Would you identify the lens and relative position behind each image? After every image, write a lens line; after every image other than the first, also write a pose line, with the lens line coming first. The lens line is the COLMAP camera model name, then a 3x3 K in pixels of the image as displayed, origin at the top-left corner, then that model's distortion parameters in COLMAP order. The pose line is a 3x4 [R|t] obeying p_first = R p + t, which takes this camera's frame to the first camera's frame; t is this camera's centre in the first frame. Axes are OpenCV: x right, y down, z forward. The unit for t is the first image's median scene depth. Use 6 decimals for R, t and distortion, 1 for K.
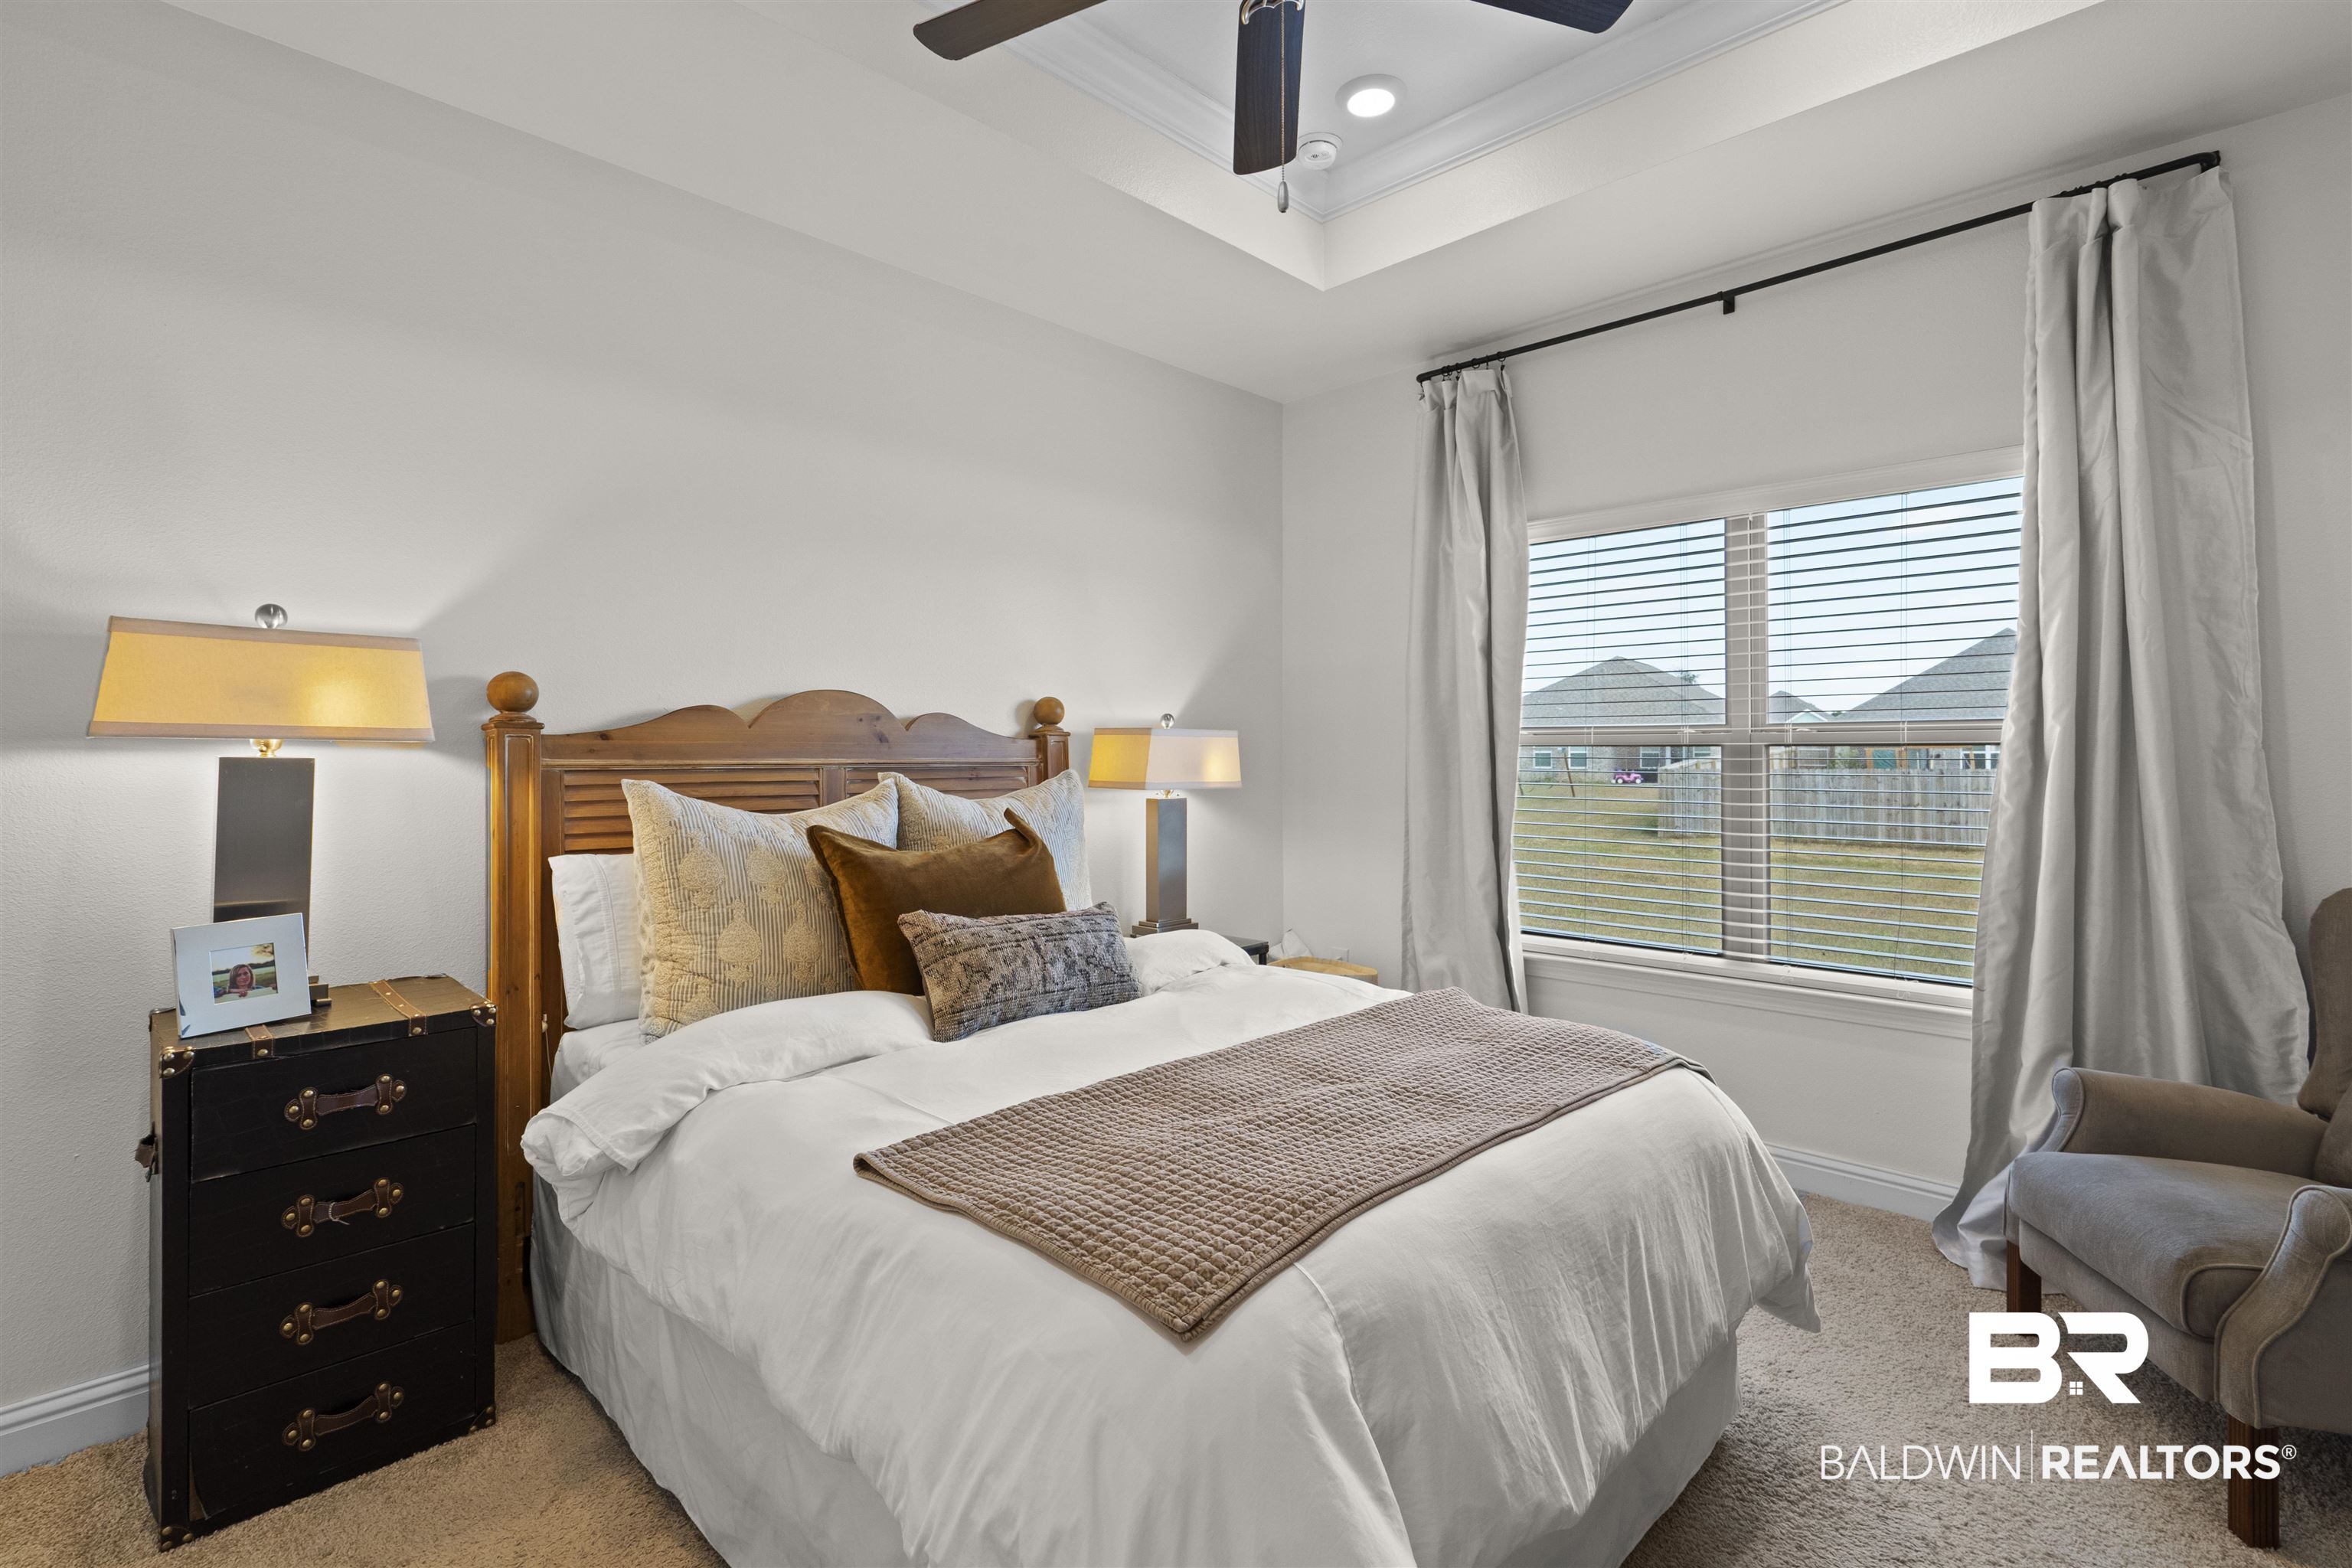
lens RADIAL K [[1085.9, 0, 1172.2], [0, 1085.9, 752.1], [0, 0, 1]] dist [-0.000972, 0.000407]
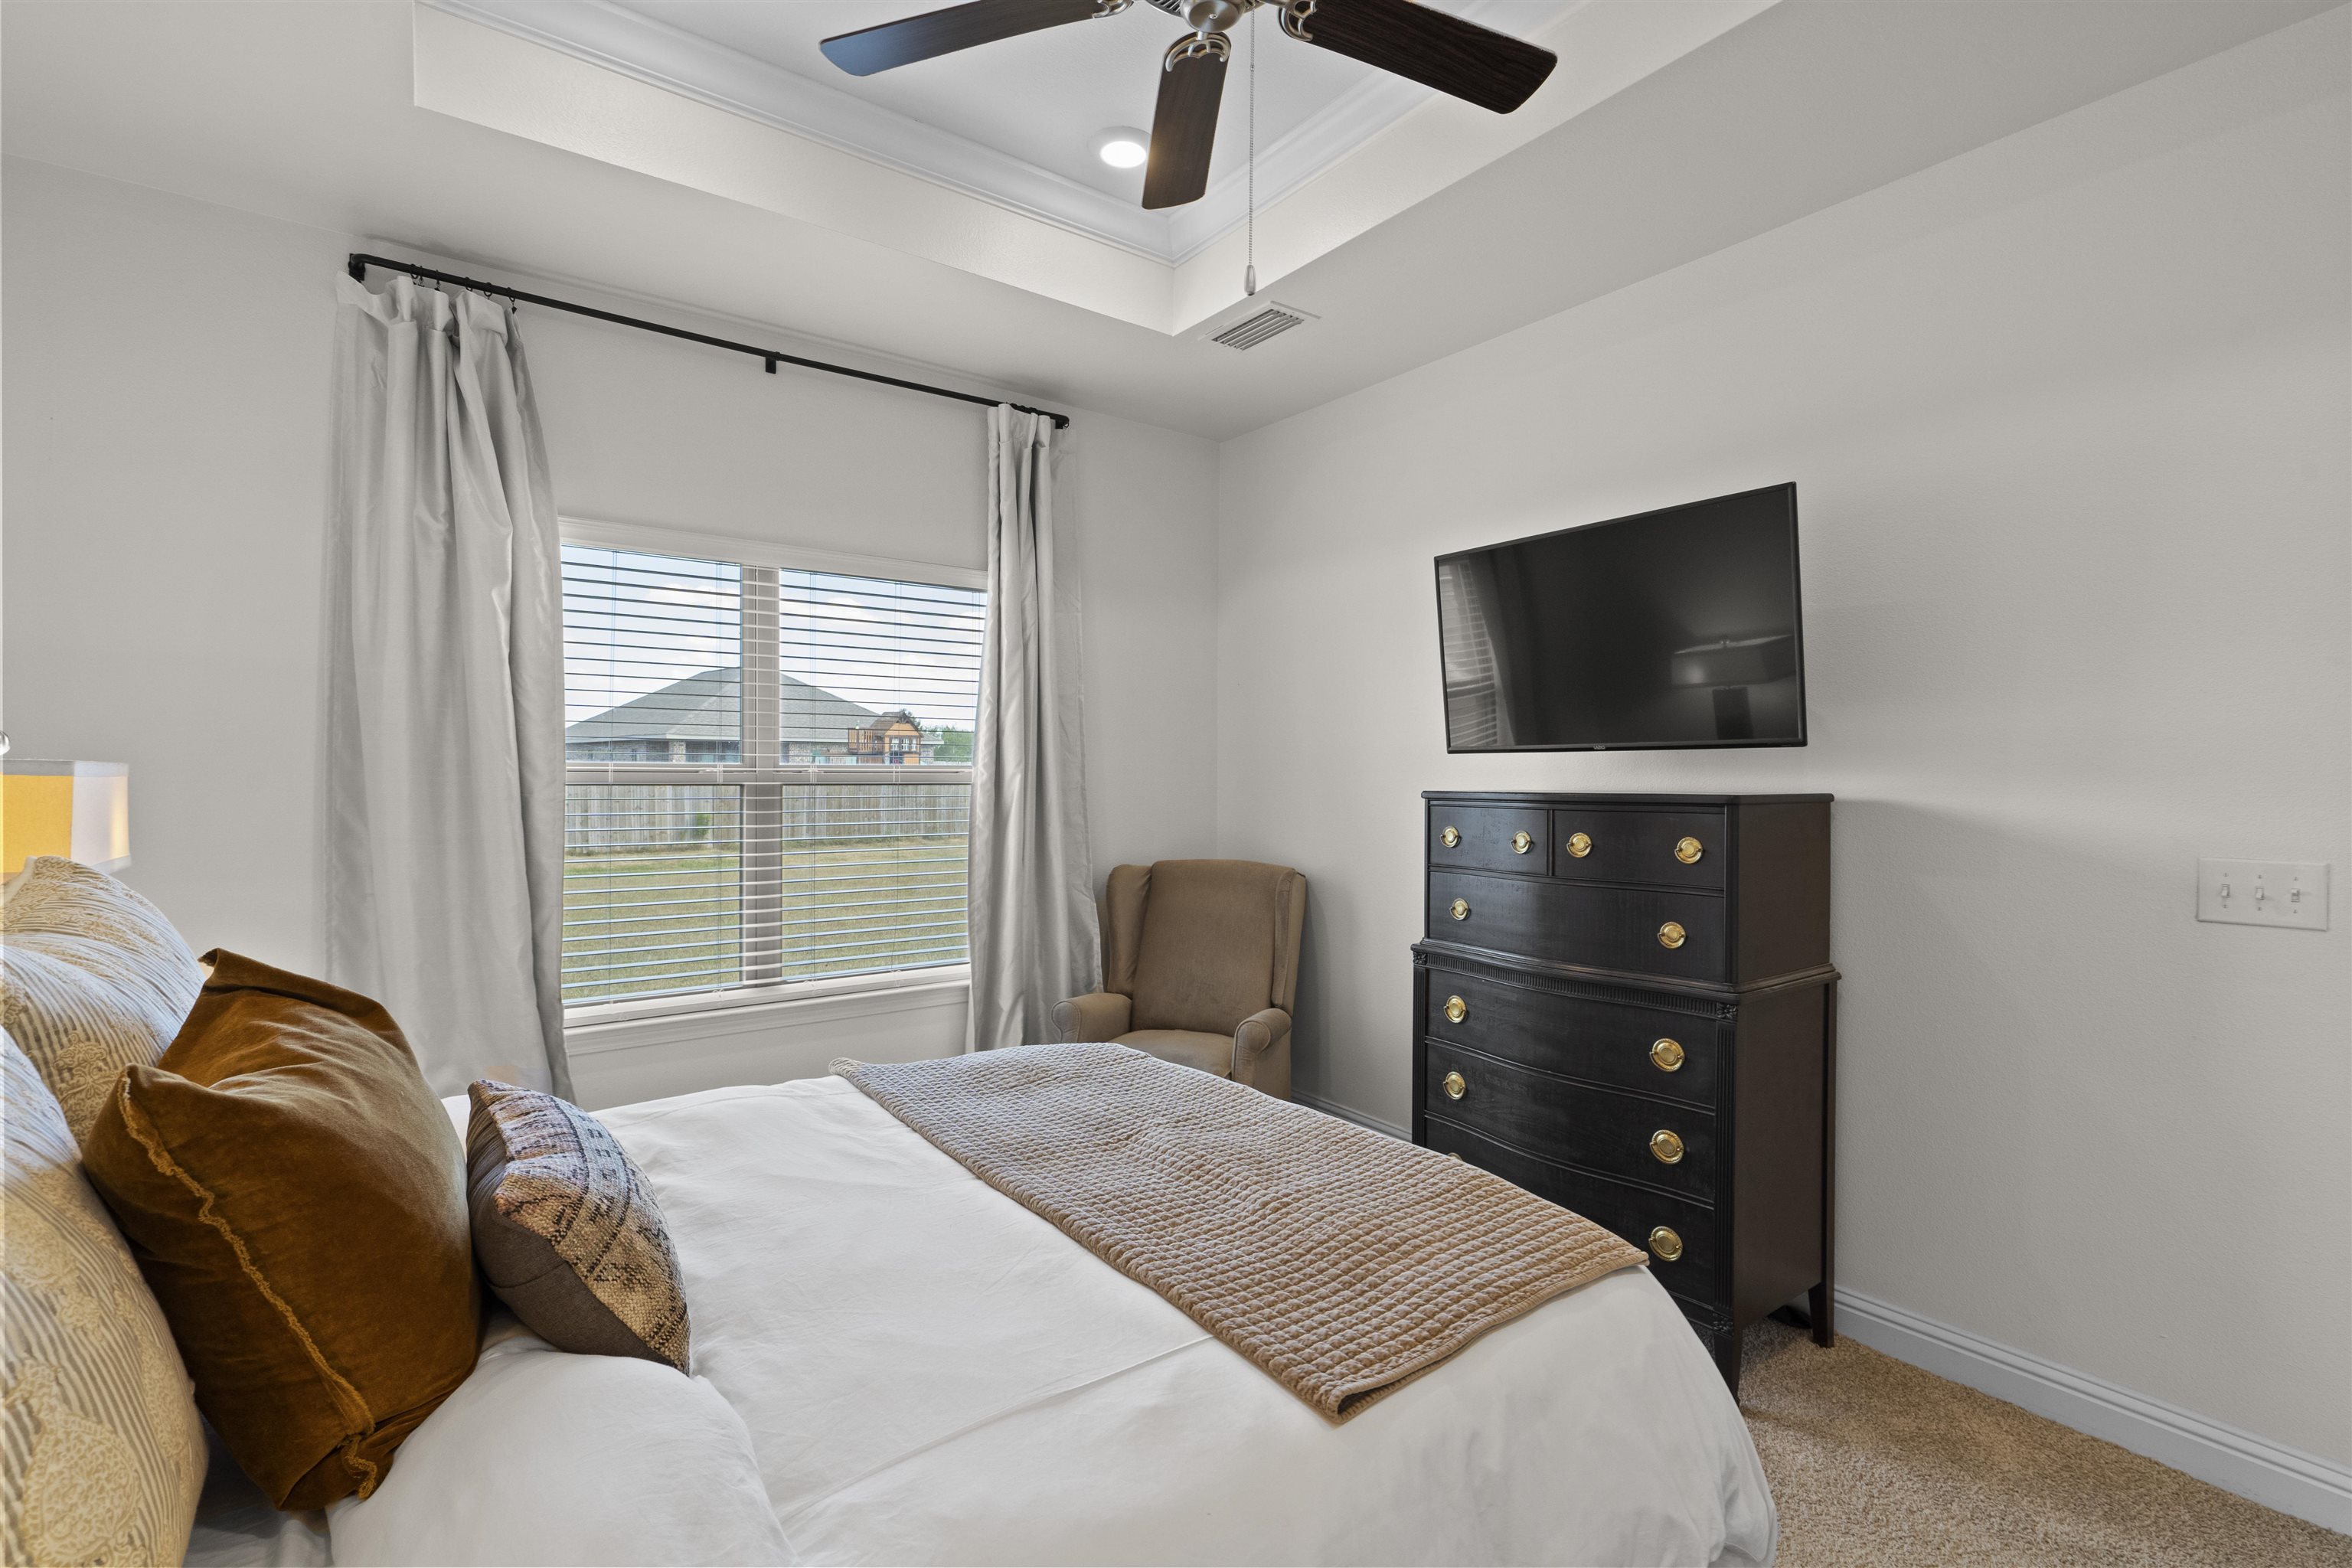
lens RADIAL K [[1074.4, 0, 1176.0], [0, 1074.4, 784.0], [0, 0, 1]] dist [-0.001605, -0.000219]
pose [[0.156865, -0.008931, 0.987580, -0.455309], [-0.008513, 0.999910, 0.010395, -0.021852], [-0.987583, -0.010038, 0.156774, 0.449053]]
